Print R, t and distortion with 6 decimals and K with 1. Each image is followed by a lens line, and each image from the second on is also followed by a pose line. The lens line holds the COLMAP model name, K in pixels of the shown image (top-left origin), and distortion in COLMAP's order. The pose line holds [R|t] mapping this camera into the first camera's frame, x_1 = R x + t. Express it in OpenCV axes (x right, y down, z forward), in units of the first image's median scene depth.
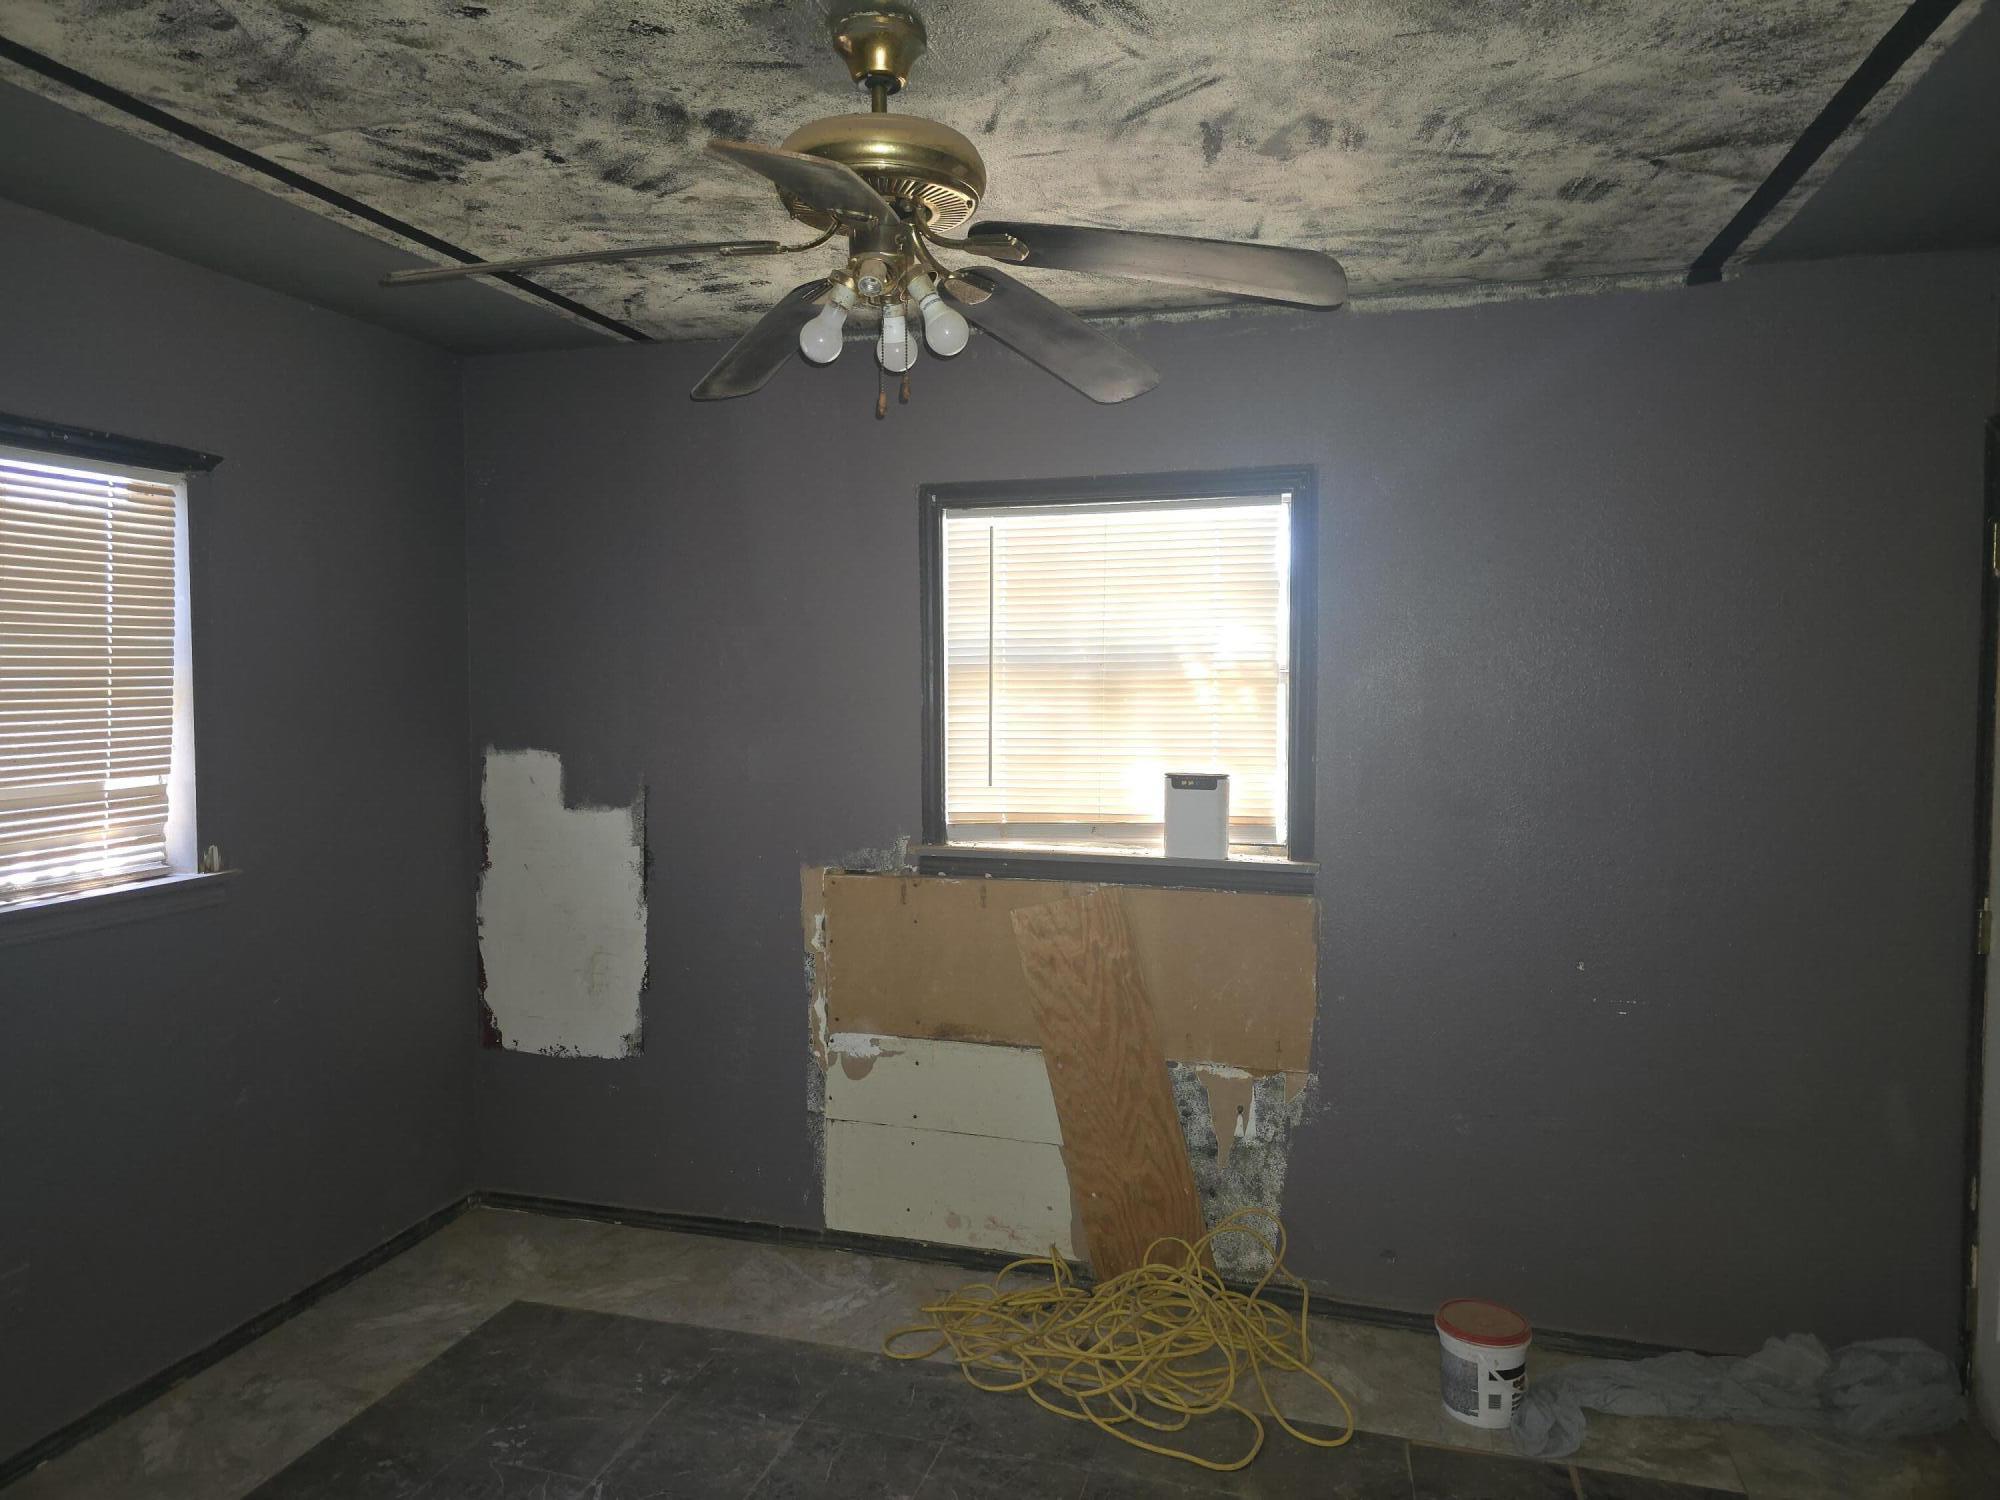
lens RADIAL K [[1344.5, 0, 998.8], [0, 1344.5, 749.6], [0, 0, 1]] dist [0.006243, 0.001166]
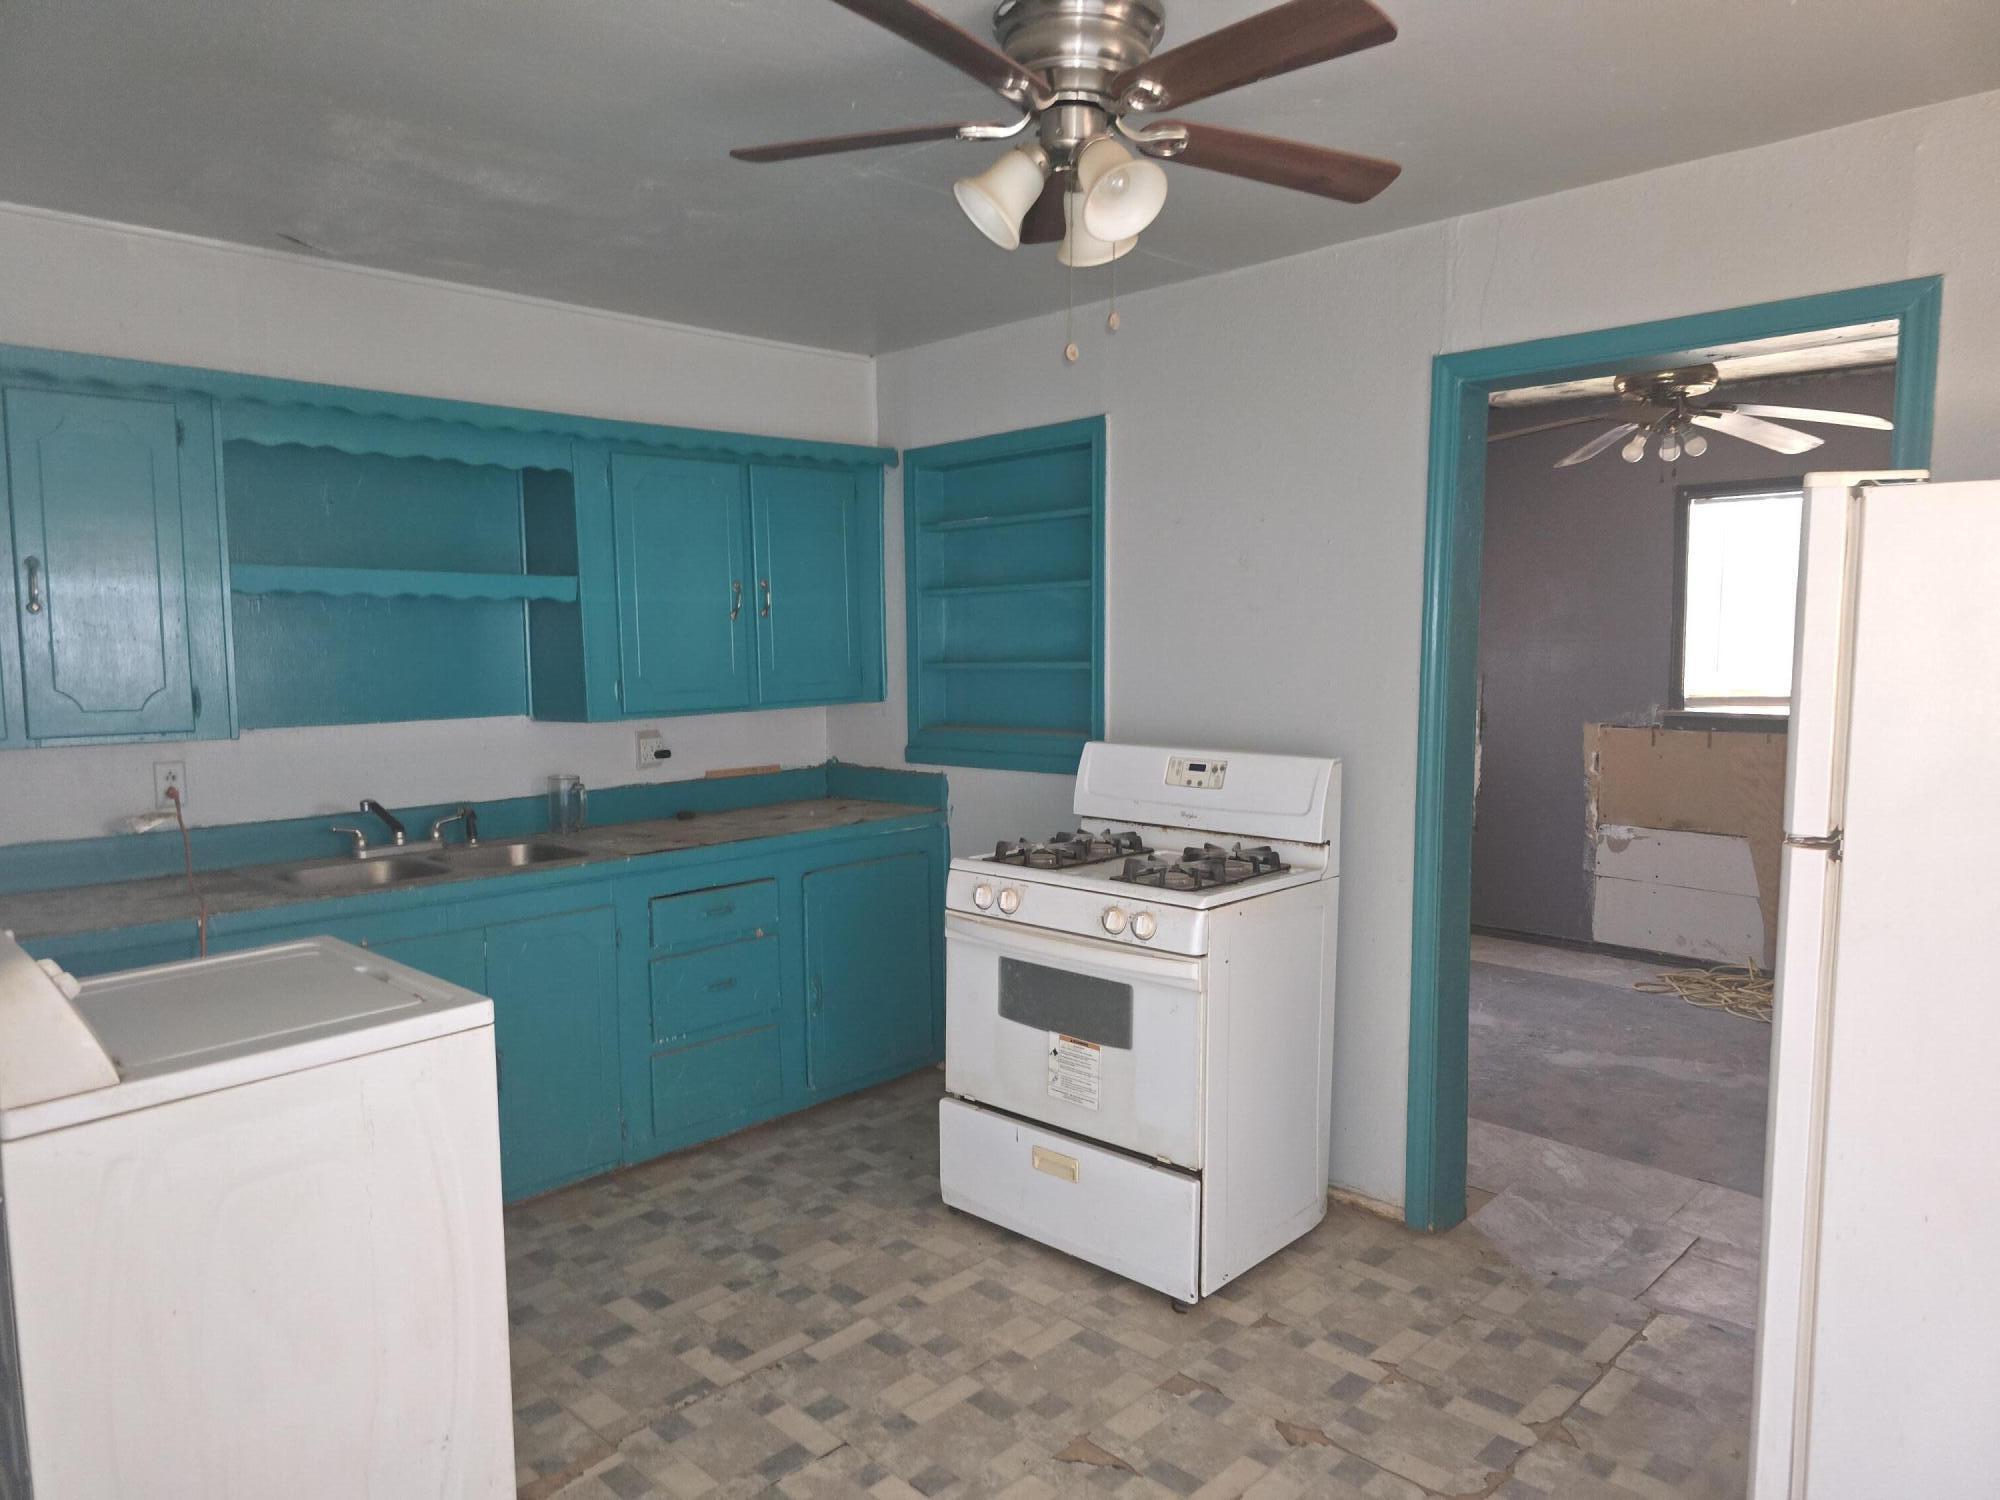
lens RADIAL K [[1344.5, 0, 1001.2], [0, 1344.5, 751.8], [0, 0, 1]] dist [0.006243, 0.001166]
pose [[0.873127, 0.035928, -0.486167, 0.031521], [-0.014947, 0.998785, 0.046968, 0.057896], [0.487263, -0.033742, 0.872603, -0.782940]]
